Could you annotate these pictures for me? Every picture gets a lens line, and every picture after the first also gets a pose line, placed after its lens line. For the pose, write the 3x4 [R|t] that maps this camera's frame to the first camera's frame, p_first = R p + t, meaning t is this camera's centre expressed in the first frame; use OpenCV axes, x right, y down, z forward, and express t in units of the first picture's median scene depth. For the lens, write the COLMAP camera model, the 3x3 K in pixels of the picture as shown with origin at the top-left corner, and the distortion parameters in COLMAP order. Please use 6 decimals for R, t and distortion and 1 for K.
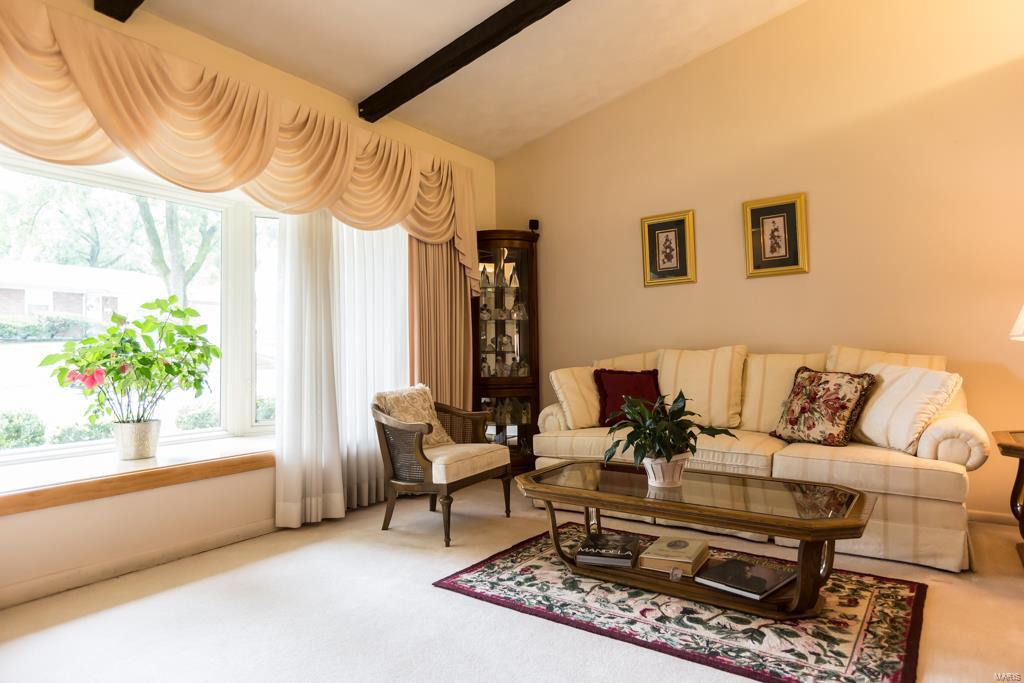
lens RADIAL K [[631.7, 0, 510.3], [0, 631.7, 345.3], [0, 0, 1]] dist [-0.005201, 0.001333]
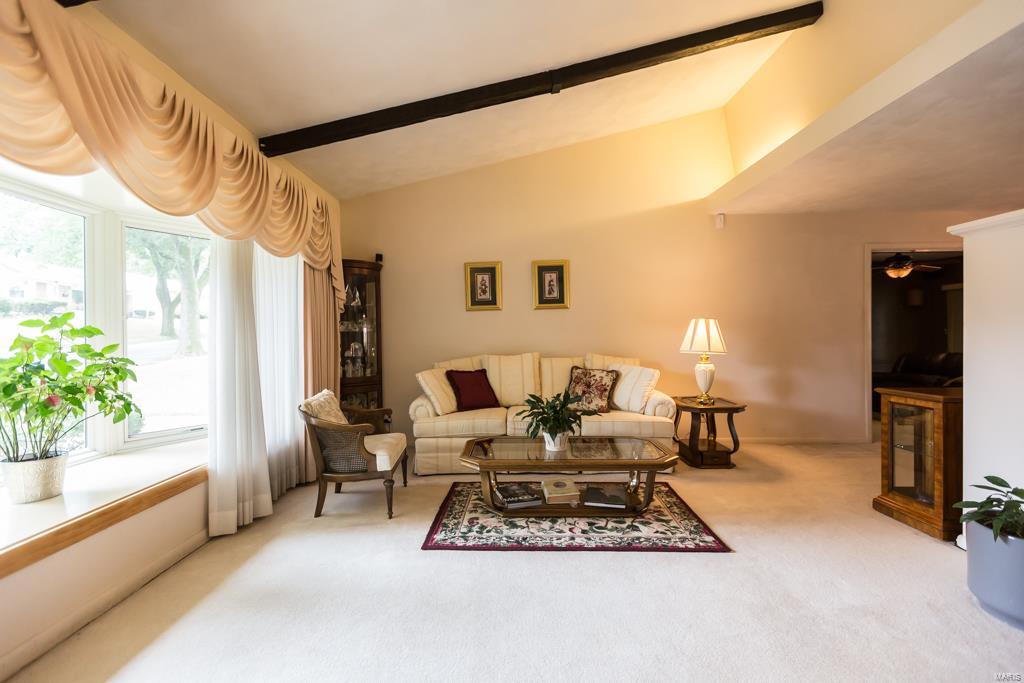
lens RADIAL K [[465.3, 0, 512.7], [0, 465.3, 342.3], [0, 0, 1]] dist [0.001365, 0.000618]
pose [[0.817758, -0.005087, 0.575540, -0.419819], [-0.007896, 0.999768, 0.020056, -0.057010], [-0.575508, -0.020946, 0.817528, 0.088700]]
